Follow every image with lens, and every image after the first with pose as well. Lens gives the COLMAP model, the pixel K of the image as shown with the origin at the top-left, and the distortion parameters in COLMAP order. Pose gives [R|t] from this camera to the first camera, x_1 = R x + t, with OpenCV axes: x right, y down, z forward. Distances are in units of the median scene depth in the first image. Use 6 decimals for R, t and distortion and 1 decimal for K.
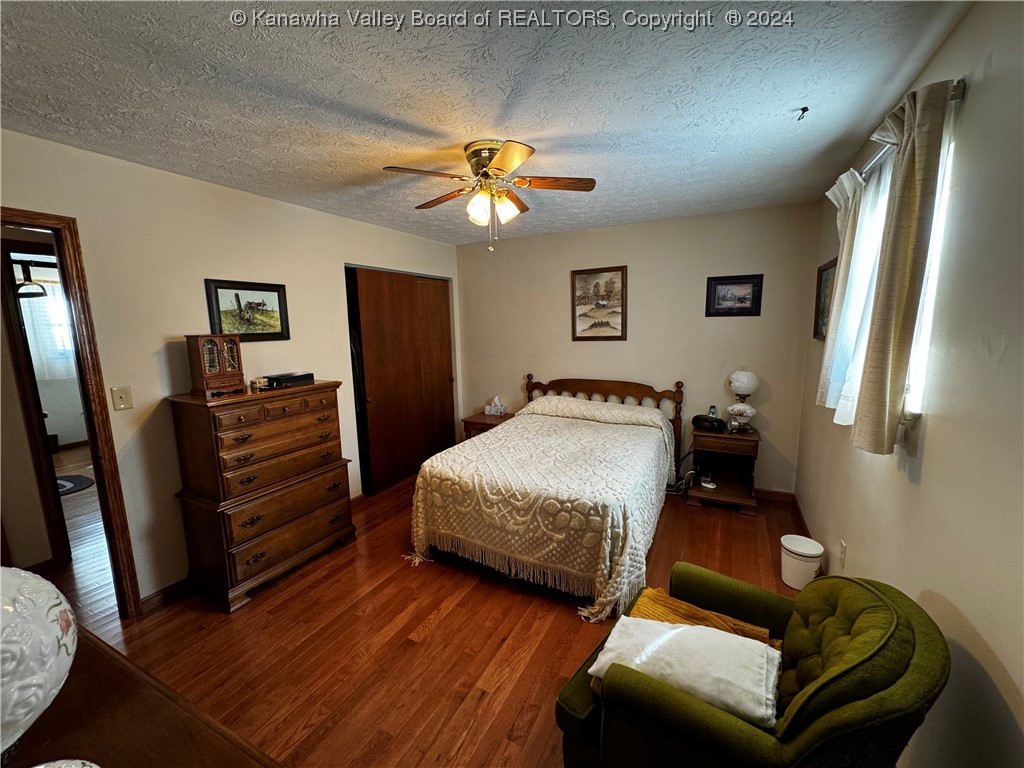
lens RADIAL K [[408.0, 0, 515.7], [0, 408.0, 385.8], [0, 0, 1]] dist [-0.000496, 0.000022]
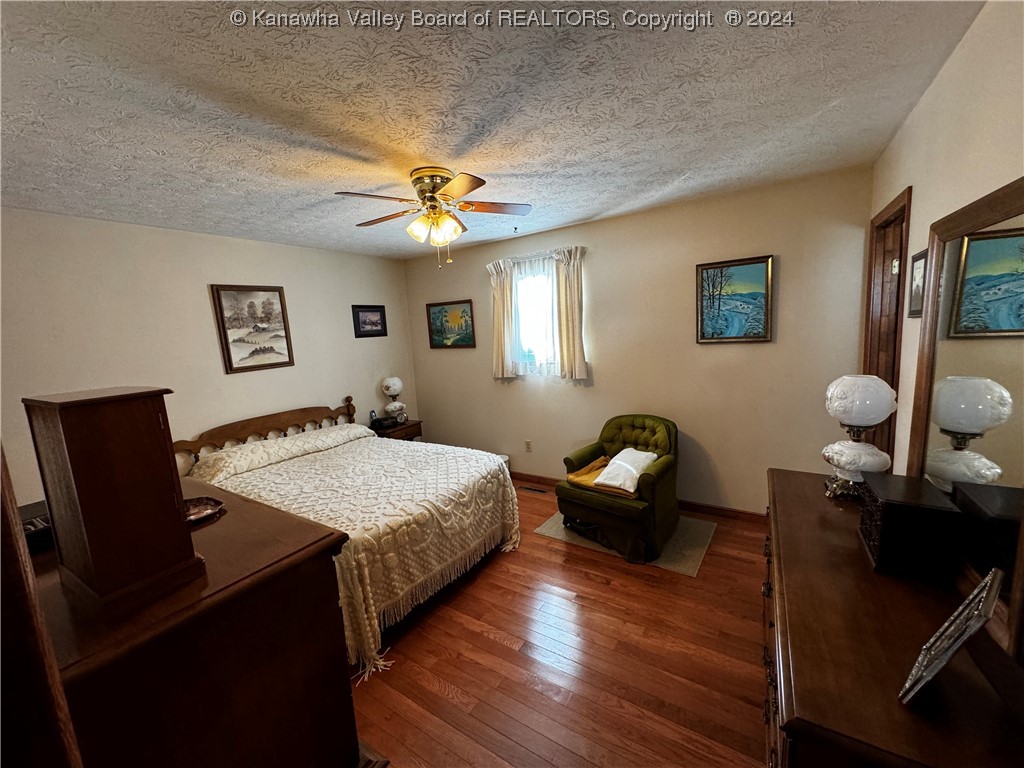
lens RADIAL K [[408.0, 0, 511.3], [0, 408.0, 383.6], [0, 0, 1]] dist [-0.000496, 0.000022]
pose [[0.095679, -0.124195, 0.987634, -0.630019], [0.213451, 0.971666, 0.101508, -0.060729], [-0.972257, 0.201099, 0.119478, 0.419455]]
